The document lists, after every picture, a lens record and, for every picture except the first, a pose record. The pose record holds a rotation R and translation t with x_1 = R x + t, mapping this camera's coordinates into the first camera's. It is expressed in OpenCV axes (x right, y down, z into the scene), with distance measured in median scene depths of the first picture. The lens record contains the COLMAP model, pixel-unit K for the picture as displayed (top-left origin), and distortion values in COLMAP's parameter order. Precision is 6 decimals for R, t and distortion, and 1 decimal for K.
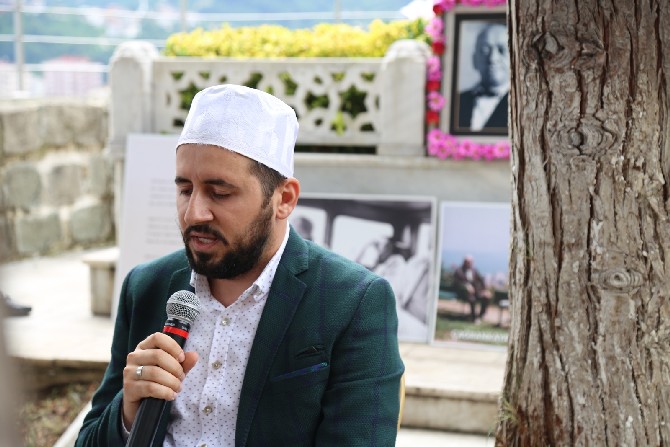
lens RADIAL K [[1379.0, 0, 335.0], [0, 1379.0, 223.5], [0, 0, 1]] dist [0.336887, 0.043239]
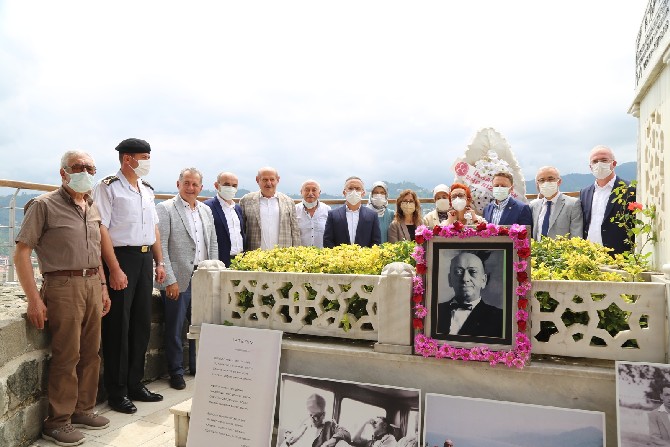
lens RADIAL K [[450.4, 0, 335.0], [0, 450.4, 223.5], [0, 0, 1]] dist [-0.002227, -0.000430]
pose [[0.996560, 0.002601, -0.082837, 0.028530], [-0.015605, 0.987518, -0.156732, -0.100079], [0.081396, 0.157485, 0.984161, 0.568063]]
